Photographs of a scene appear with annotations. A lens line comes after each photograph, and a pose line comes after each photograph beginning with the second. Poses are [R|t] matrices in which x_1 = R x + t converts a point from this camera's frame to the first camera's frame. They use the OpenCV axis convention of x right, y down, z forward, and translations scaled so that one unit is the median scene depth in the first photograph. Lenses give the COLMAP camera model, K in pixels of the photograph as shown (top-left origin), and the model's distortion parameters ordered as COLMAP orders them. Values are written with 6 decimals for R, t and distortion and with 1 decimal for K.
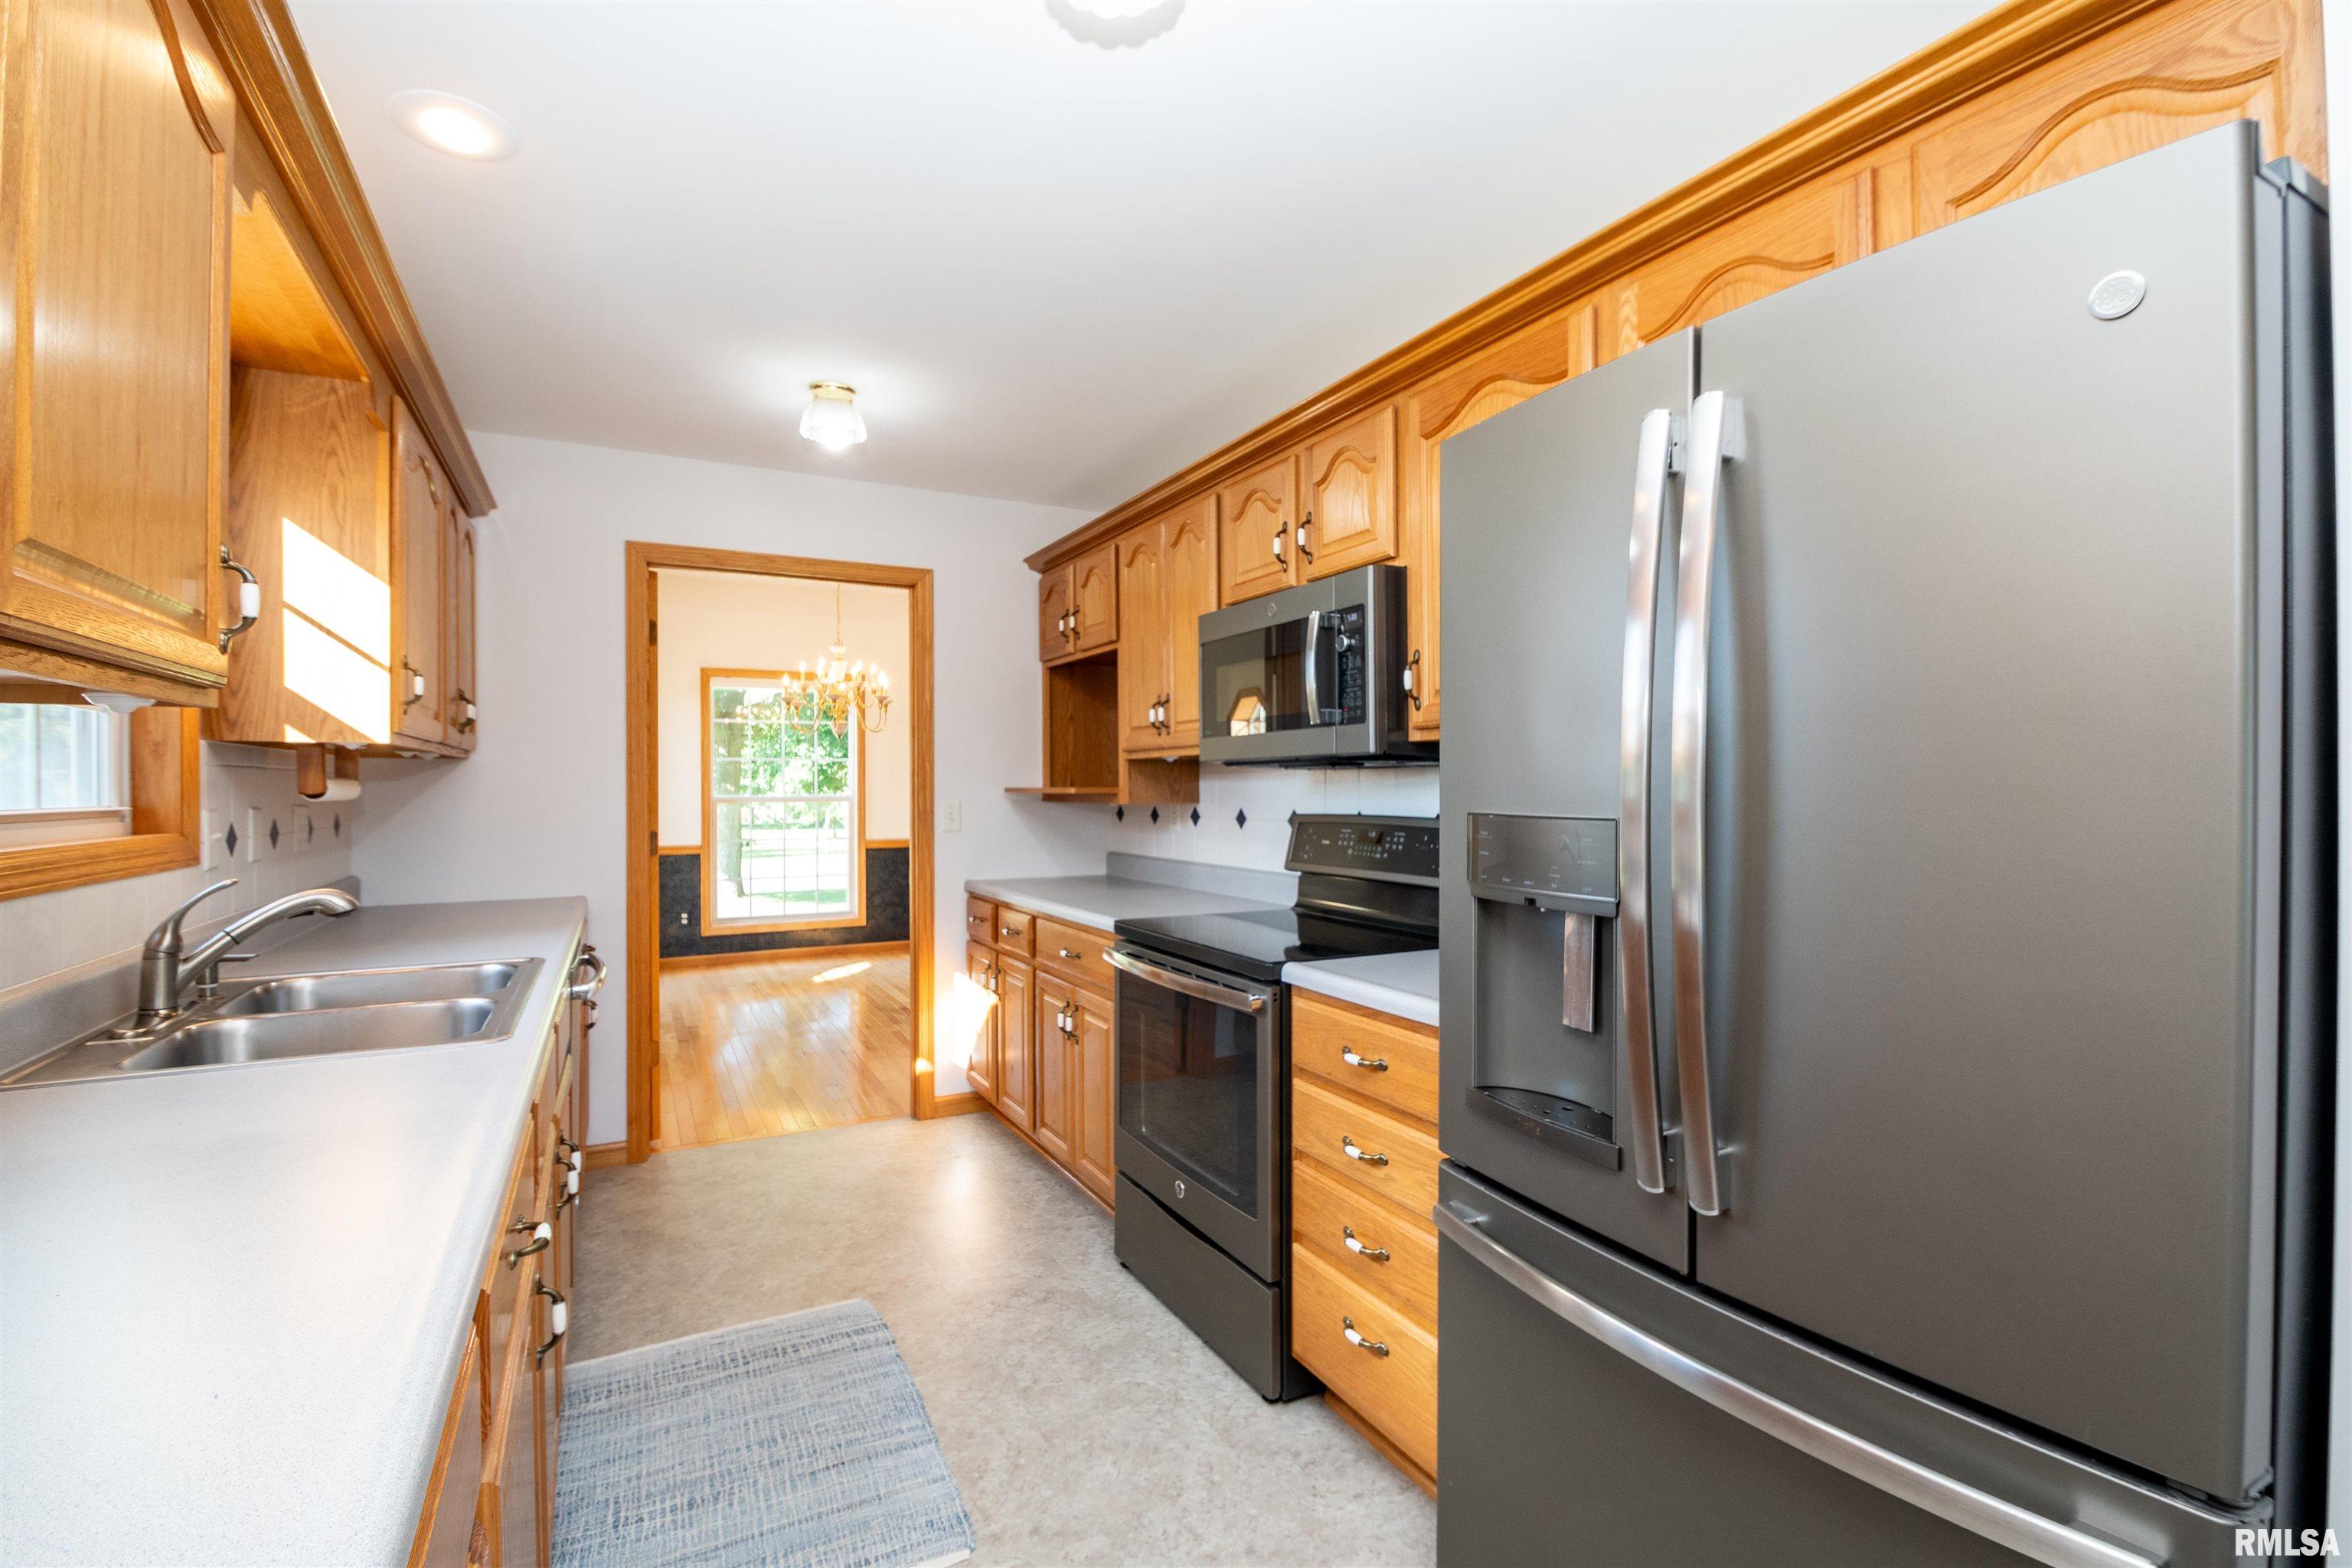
lens RADIAL K [[1051.2, 0, 1193.9], [0, 1051.2, 786.3], [0, 0, 1]] dist [-0.001538, -0.004399]
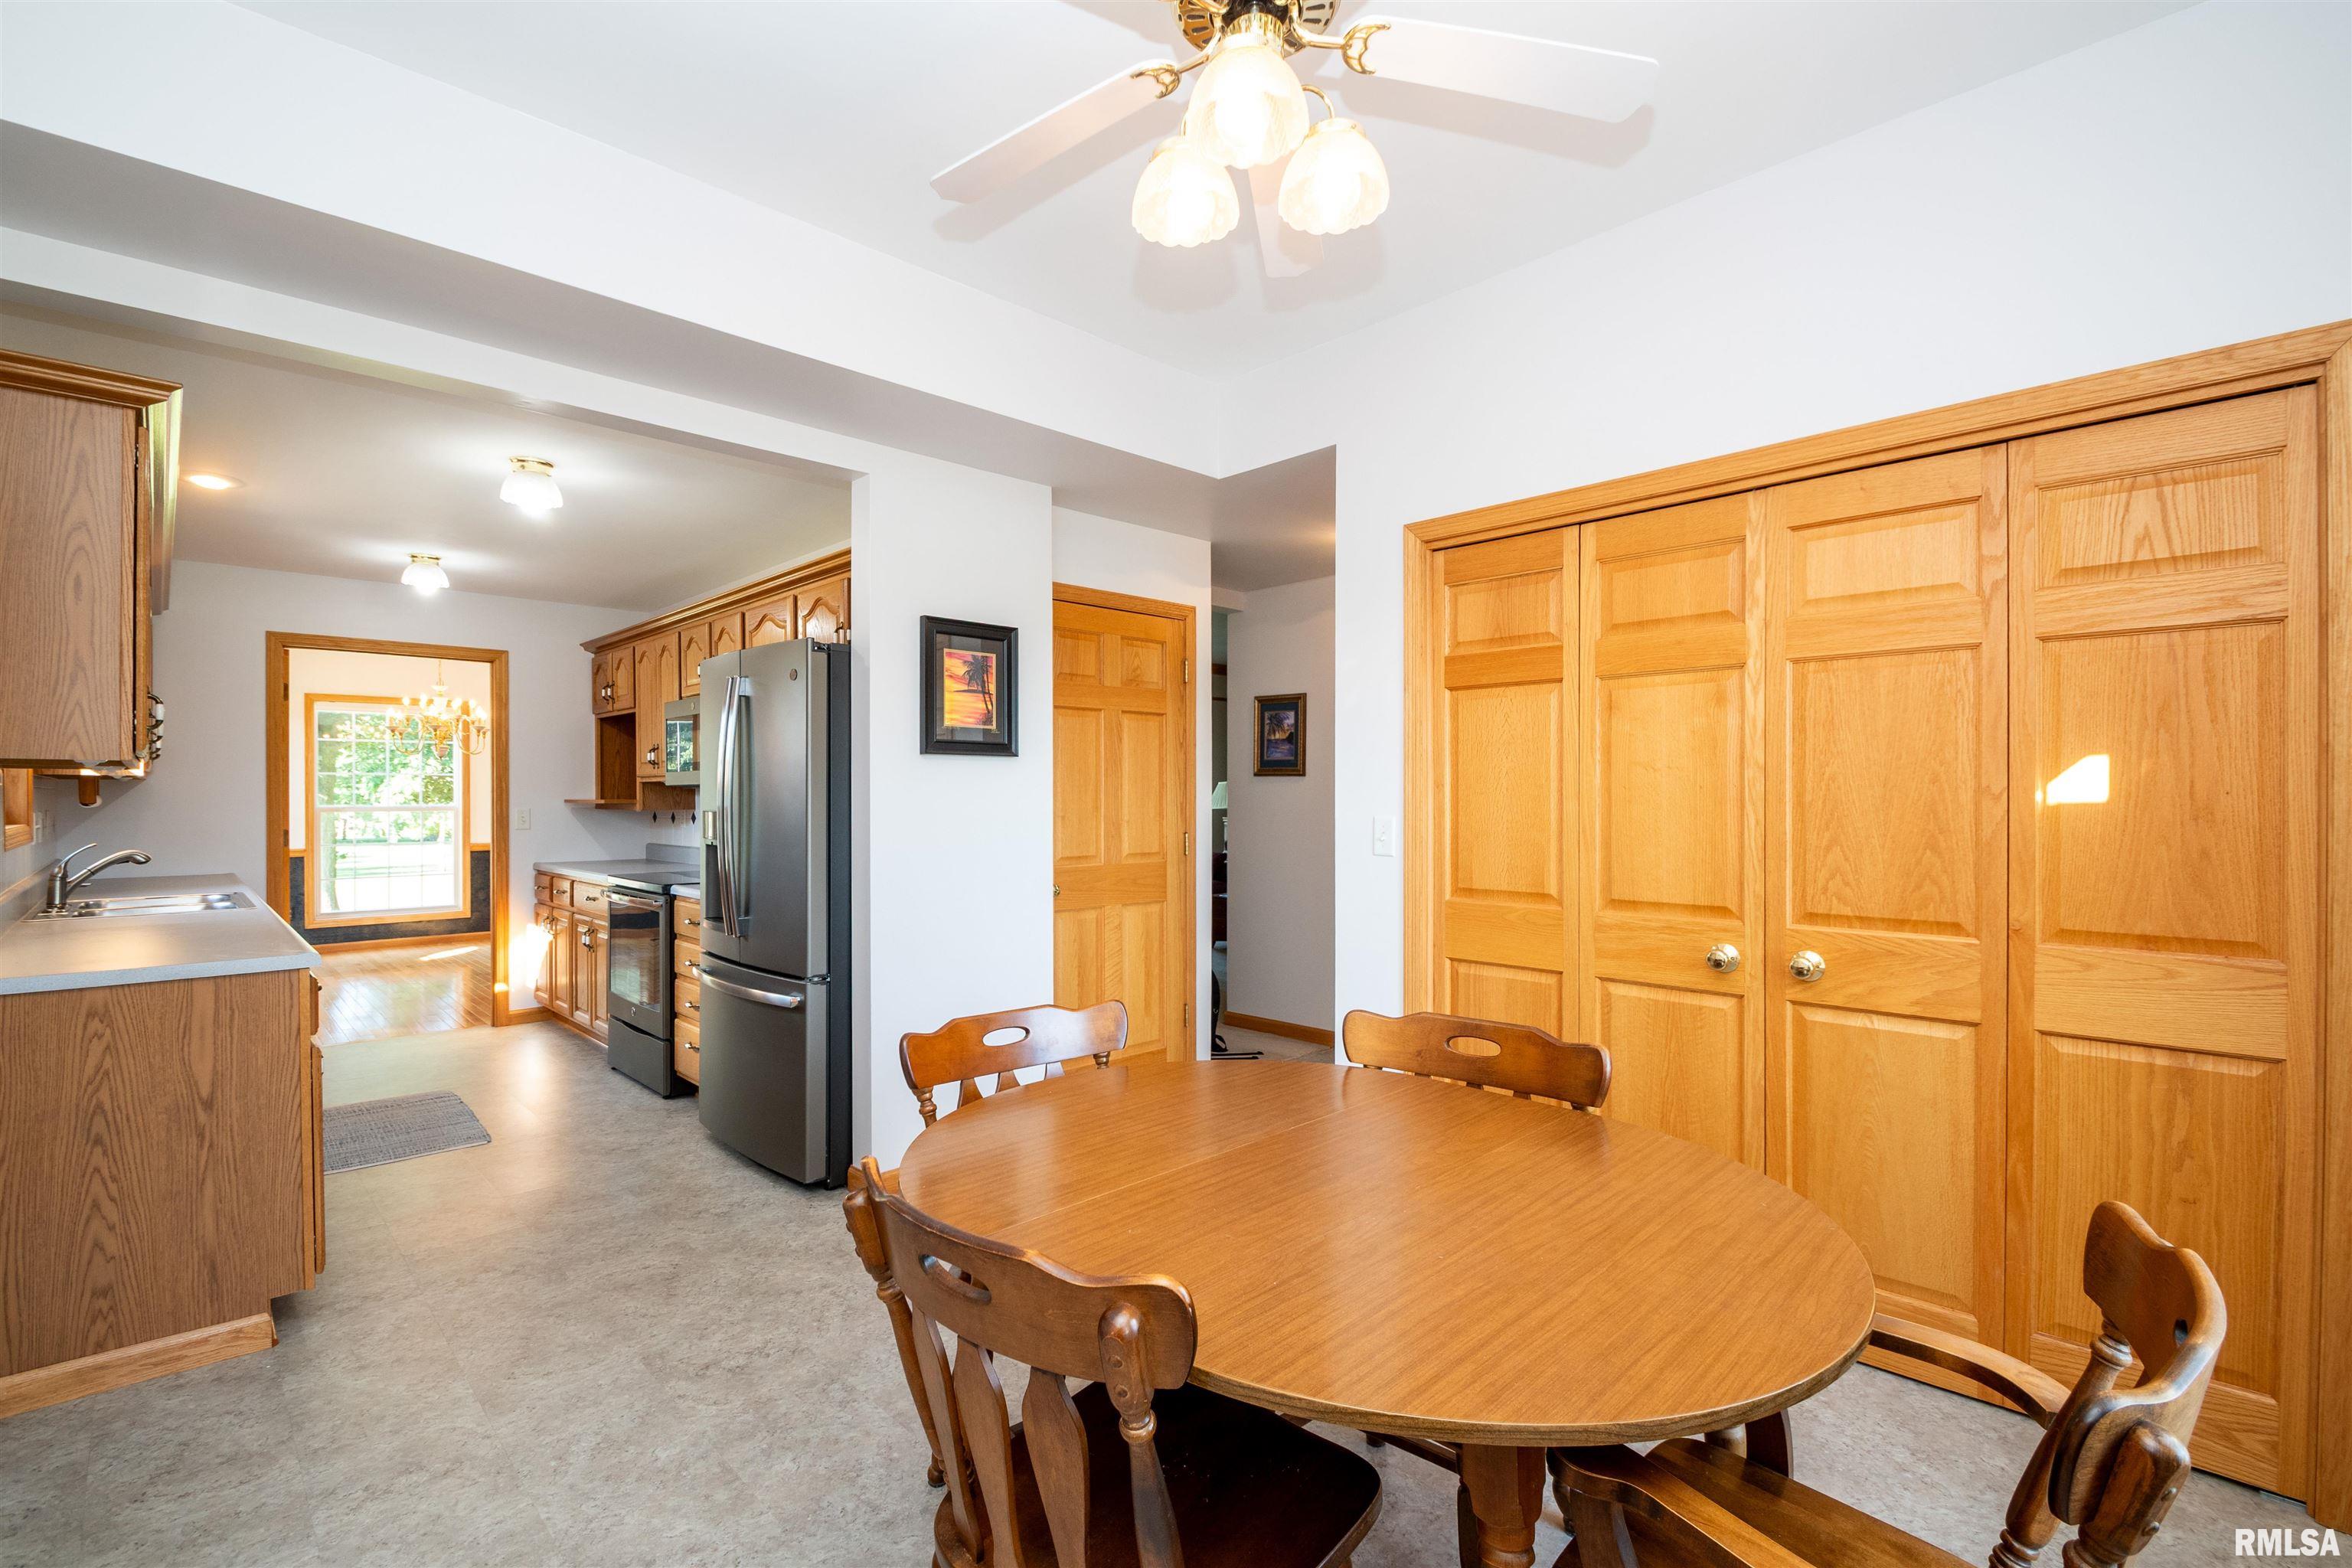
lens RADIAL K [[1051.2, 0, 1186.6], [0, 1051.2, 800.7], [0, 0, 1]] dist [-0.001538, -0.004399]
pose [[0.961075, 0.001371, 0.276285, 0.282118], [-0.002180, 0.999994, 0.002621, -0.003303], [-0.276280, -0.003122, 0.961072, -0.735730]]
